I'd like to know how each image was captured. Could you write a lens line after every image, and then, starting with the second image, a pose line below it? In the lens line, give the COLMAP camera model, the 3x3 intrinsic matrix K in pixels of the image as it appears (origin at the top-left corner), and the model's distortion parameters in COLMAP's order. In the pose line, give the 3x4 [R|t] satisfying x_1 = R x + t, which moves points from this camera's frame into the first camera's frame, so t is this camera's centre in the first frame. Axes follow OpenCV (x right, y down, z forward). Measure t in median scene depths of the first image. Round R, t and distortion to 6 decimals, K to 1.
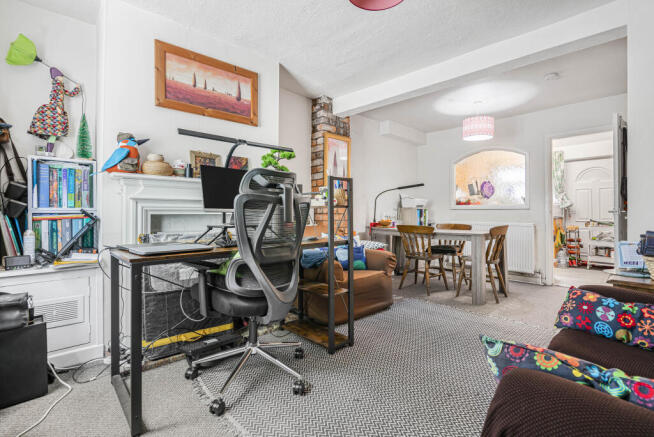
lens RADIAL K [[305.0, 0, 323.2], [0, 305.0, 211.8], [0, 0, 1]] dist [-0.003228, 0.000538]
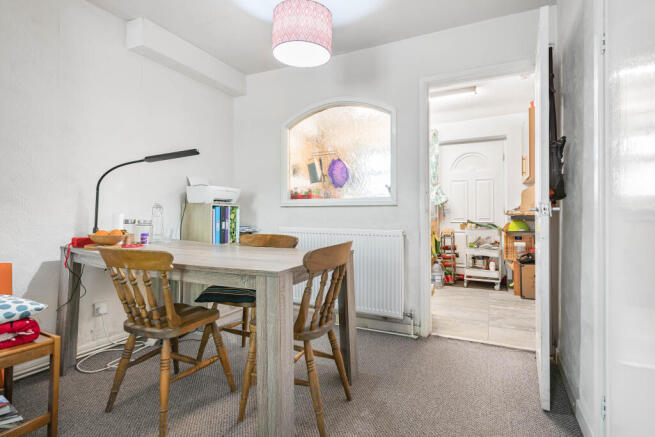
lens RADIAL K [[328.4, 0, 329.6], [0, 328.4, 219.6], [0, 0, 1]] dist [-0.006421, -0.000231]
pose [[0.930814, -0.013099, 0.365259, 0.271670], [0.003258, 0.999615, 0.027547, -0.000405], [-0.365480, -0.024452, 0.930498, 0.382755]]
